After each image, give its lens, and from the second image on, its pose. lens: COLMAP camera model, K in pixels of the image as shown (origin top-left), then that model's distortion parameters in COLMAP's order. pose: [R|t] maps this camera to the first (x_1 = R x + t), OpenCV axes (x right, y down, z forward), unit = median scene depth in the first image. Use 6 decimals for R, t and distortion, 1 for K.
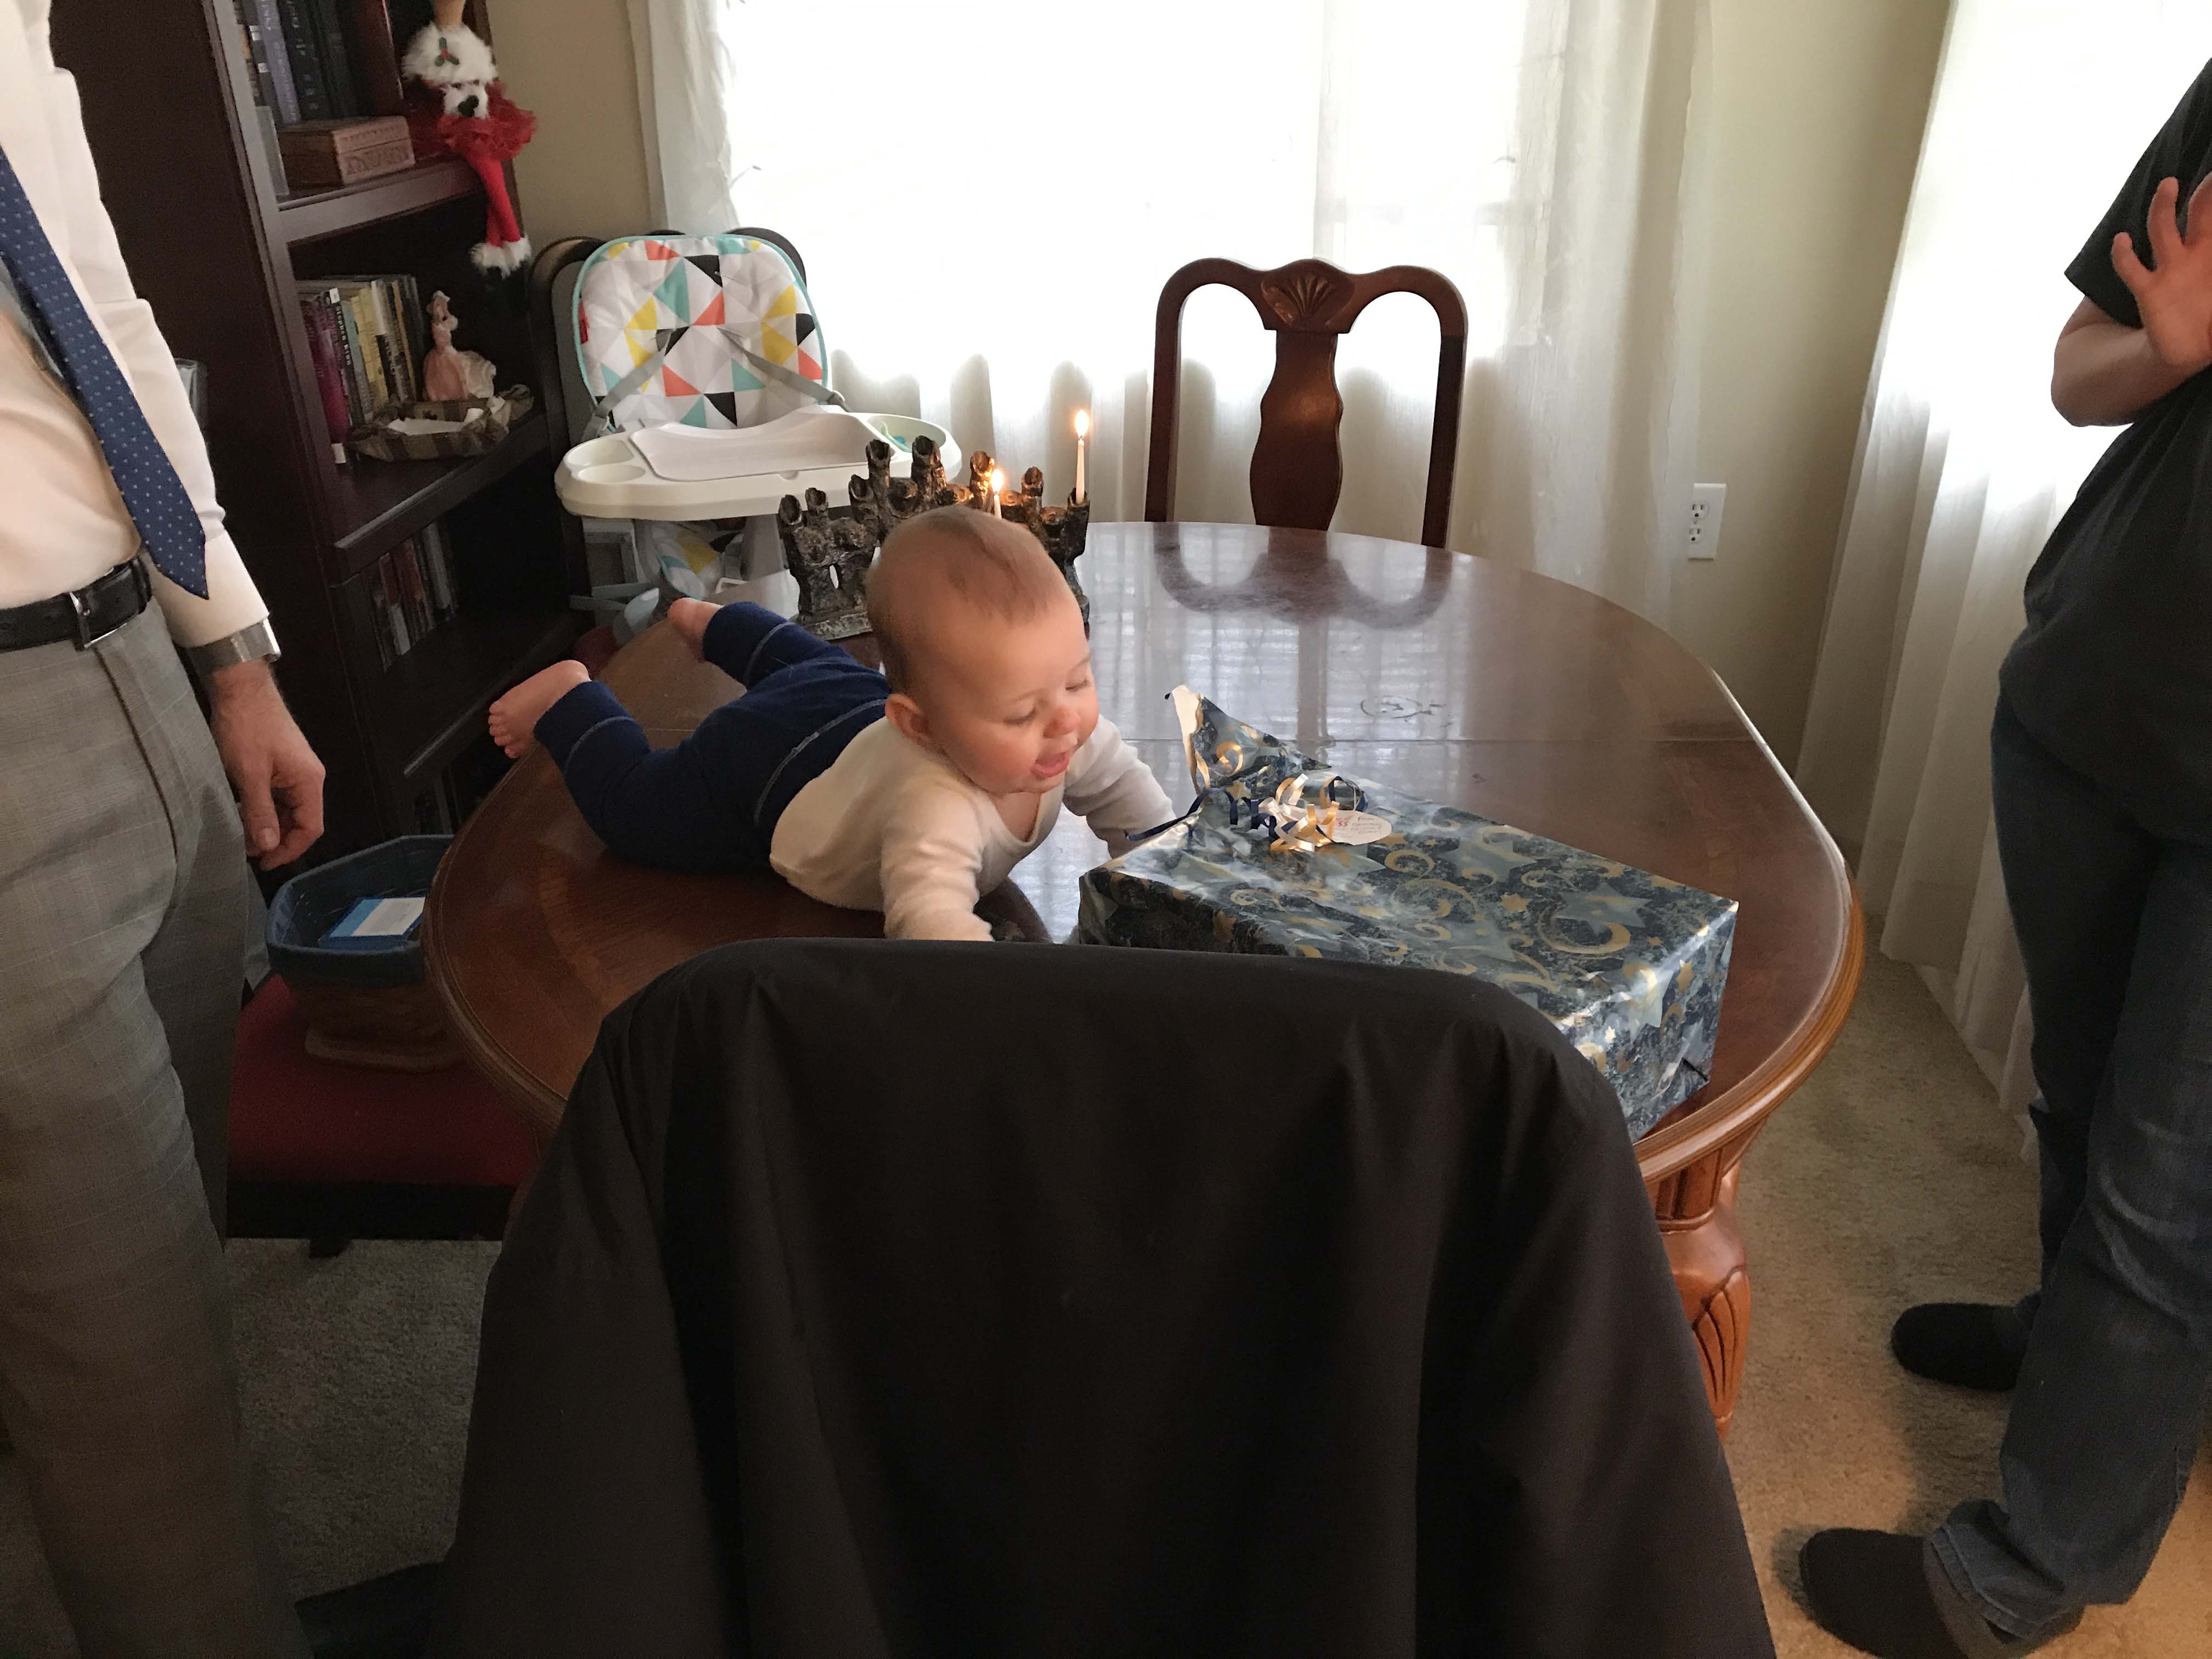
lens RADIAL K [[1756.7, 0, 1106.0], [0, 1756.7, 829.5], [0, 0, 1]] dist [0.006234, 0.003505]
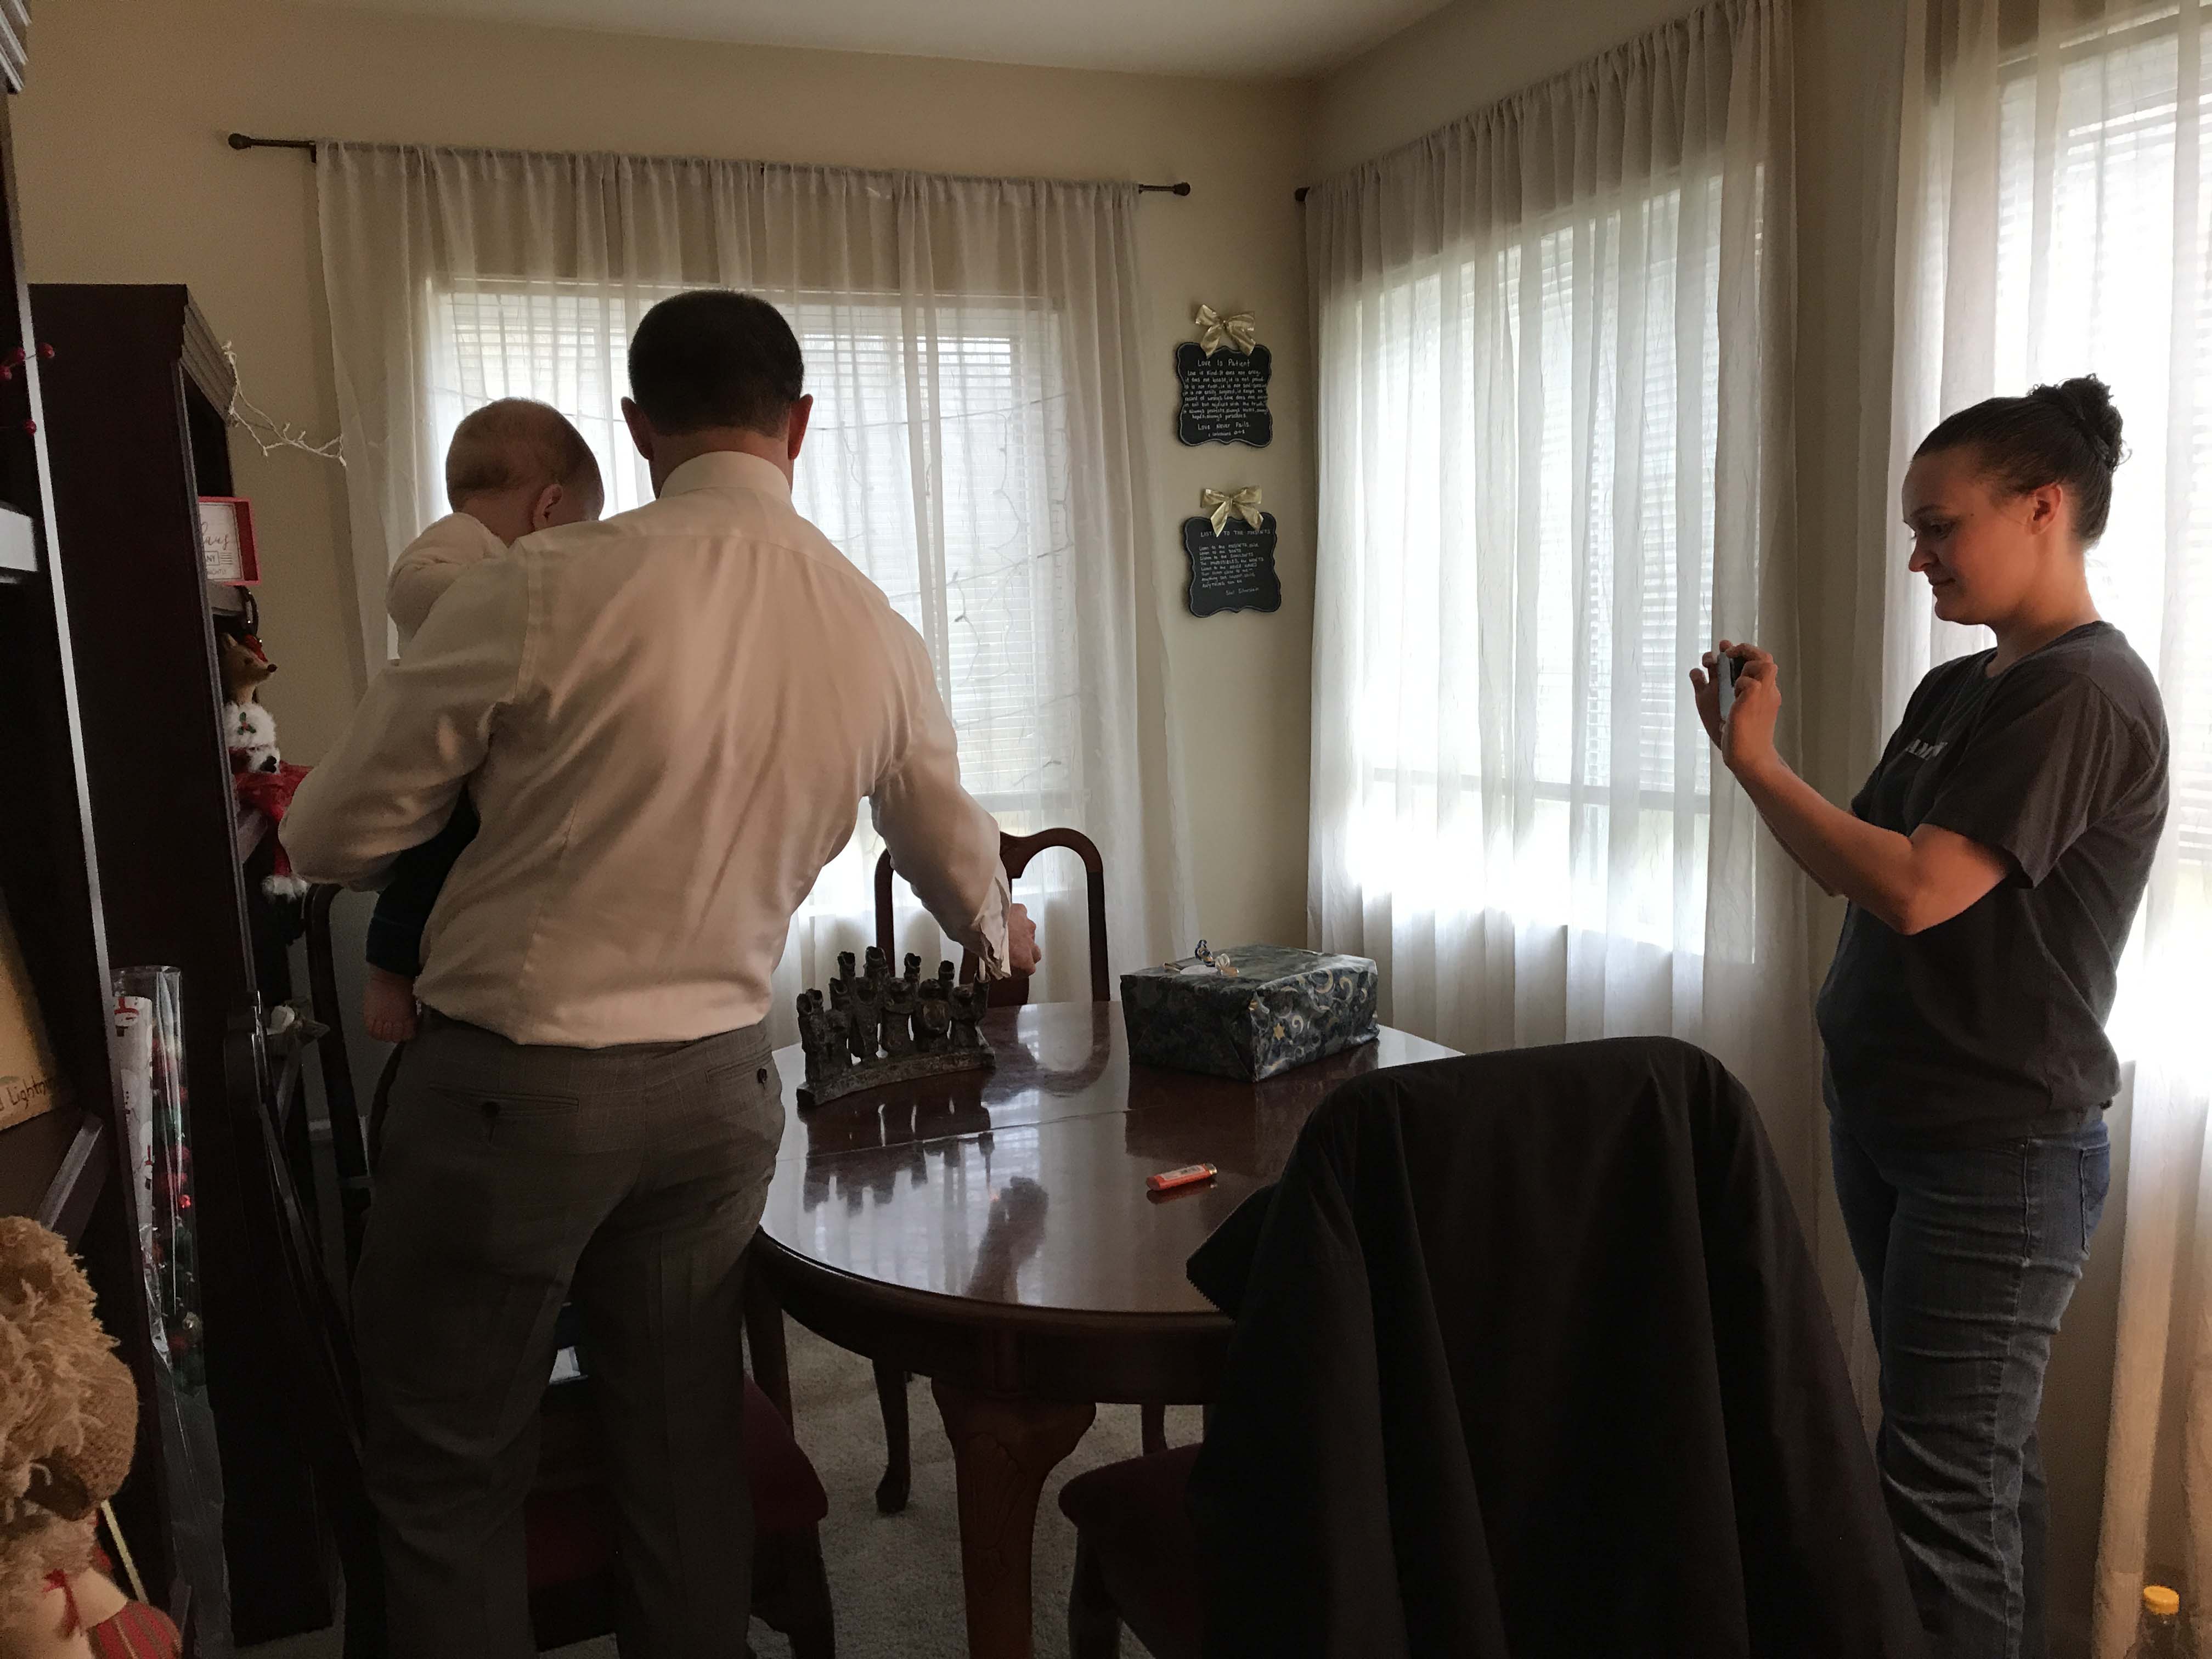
lens RADIAL K [[1756.7, 0, 1106.0], [0, 1756.7, 829.5], [0, 0, 1]] dist [0.006234, 0.003505]
pose [[0.896702, -0.070085, 0.437051, -0.373223], [0.217230, 0.929979, -0.296563, 0.097883], [-0.385664, 0.360869, 0.849139, -0.194543]]
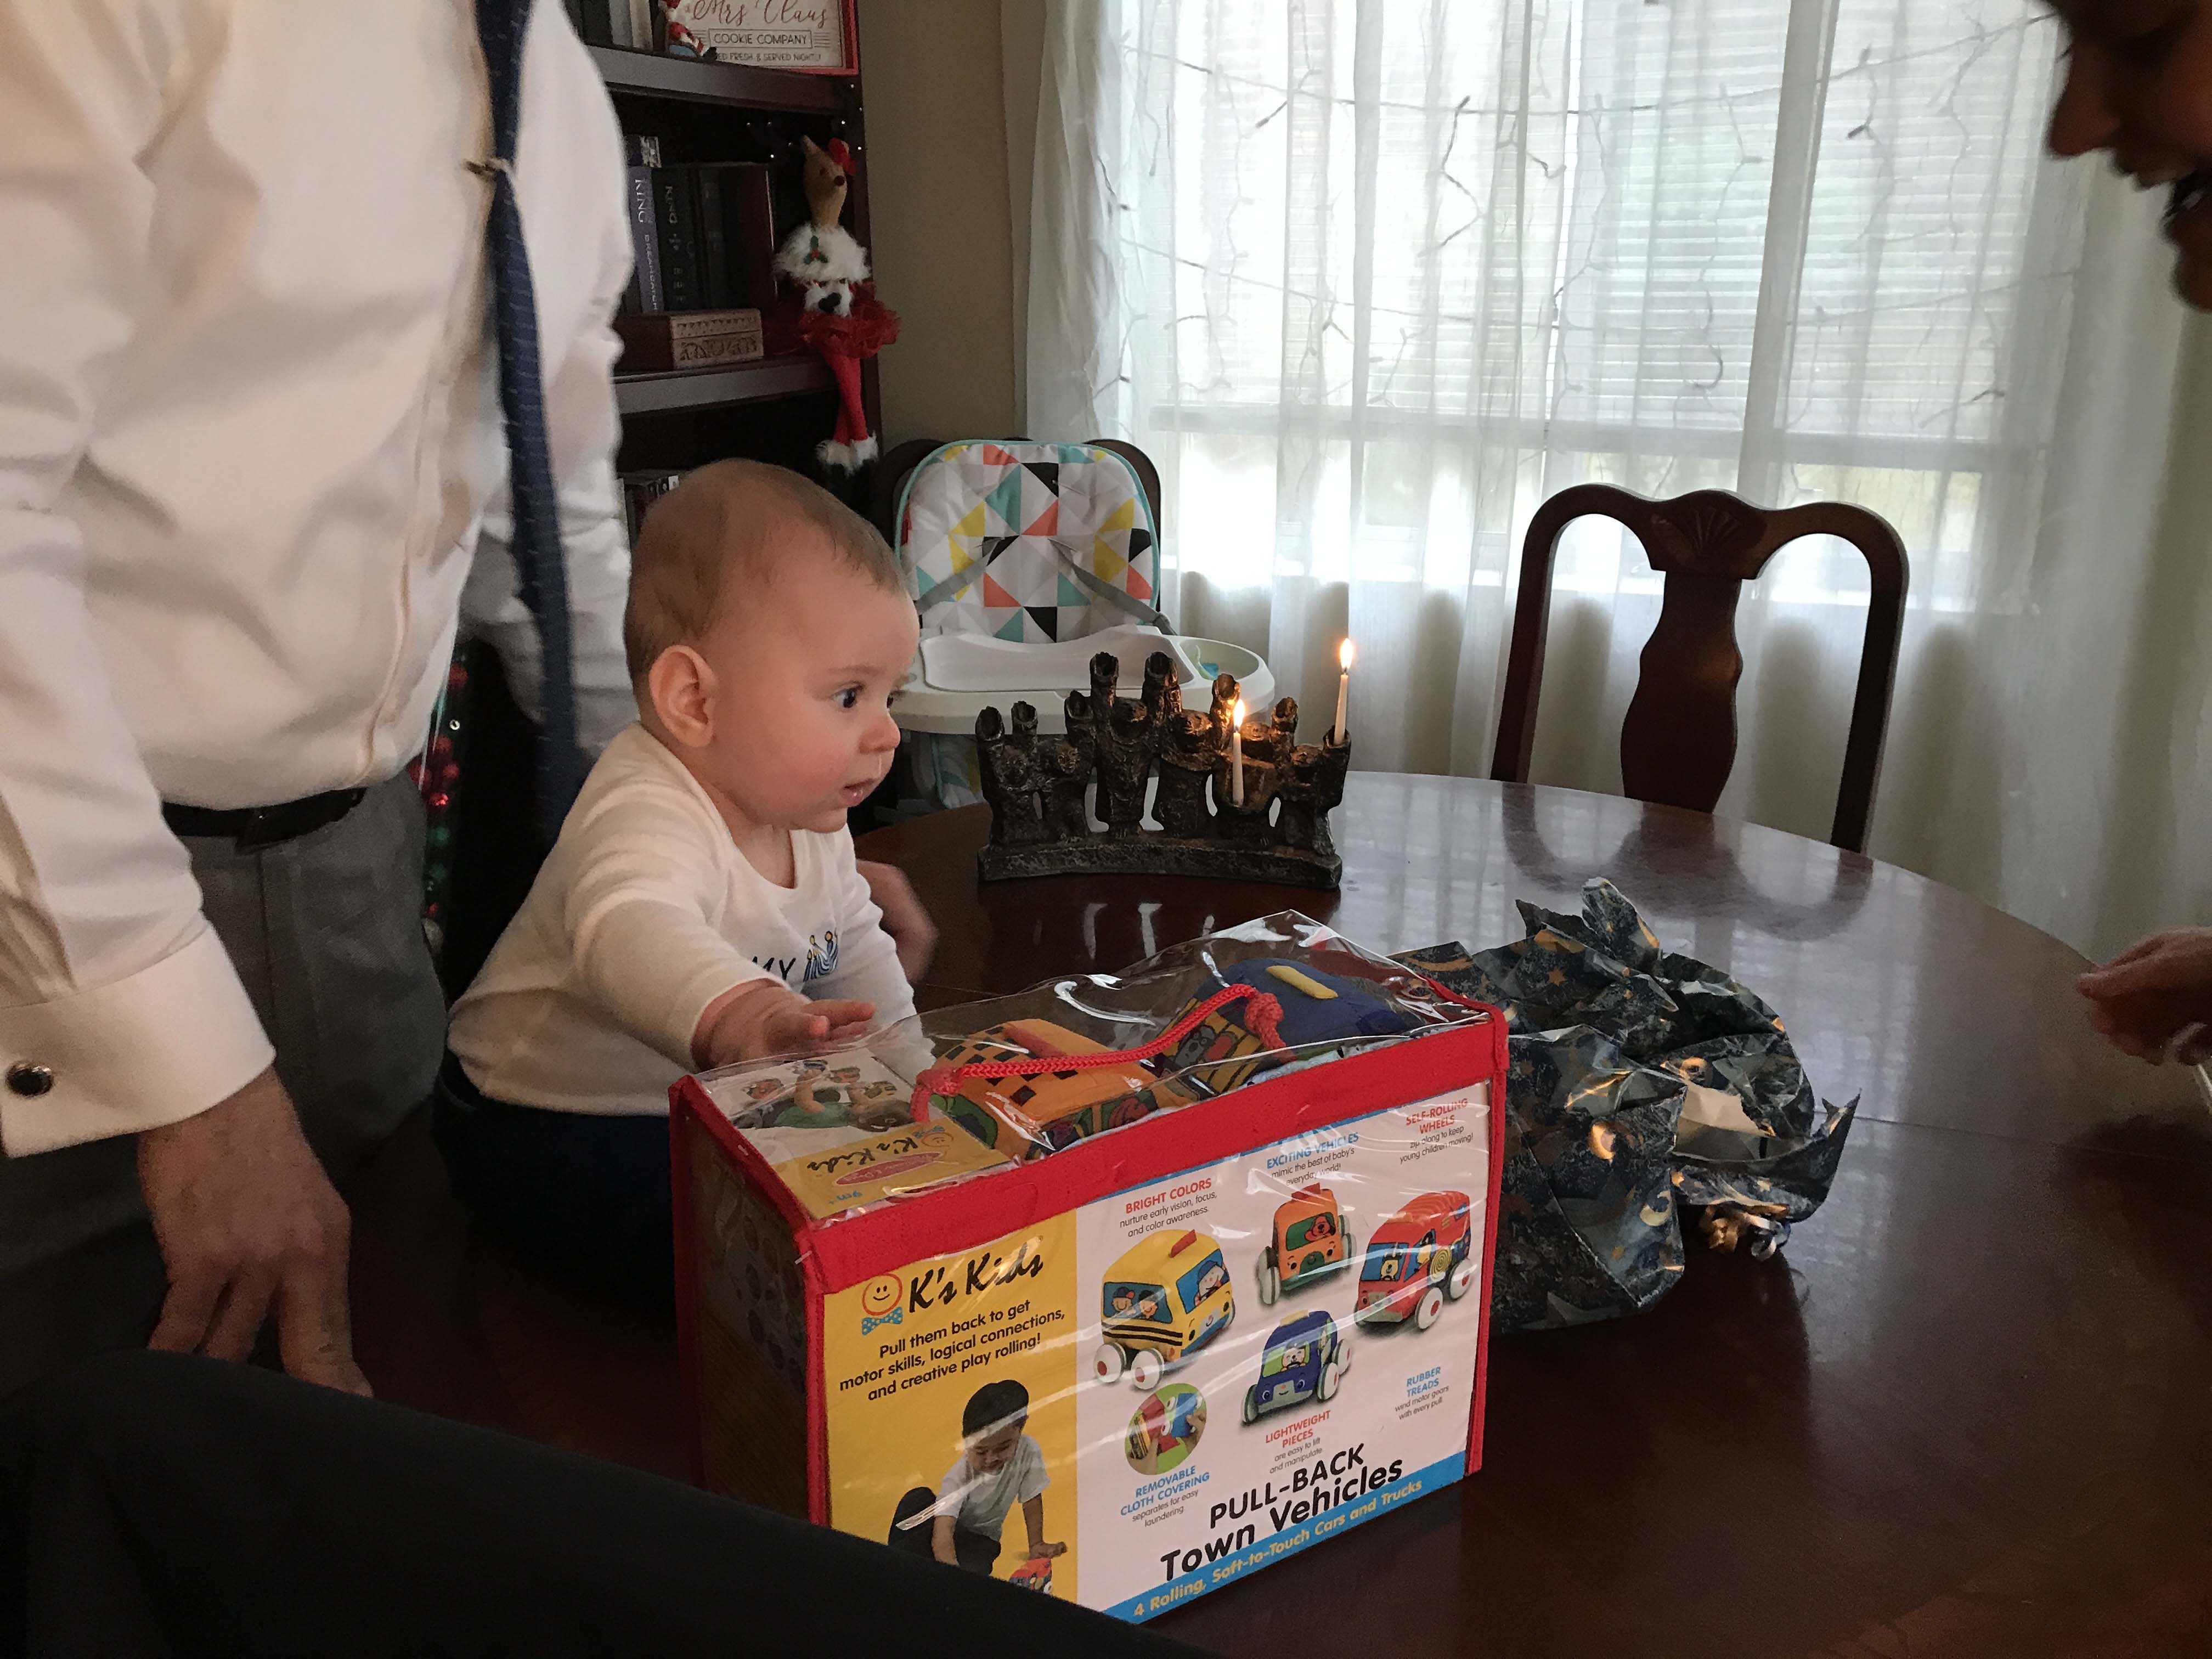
lens RADIAL K [[1826.9, 0, 1140.1], [0, 1826.9, 825.4], [0, 0, 1]] dist [0.049278, -0.006479]
pose [[0.965049, 0.092626, -0.245154, 0.077162], [-0.127835, 0.982997, -0.131817, -0.016252], [0.228776, 0.158549, 0.960481, 0.110976]]
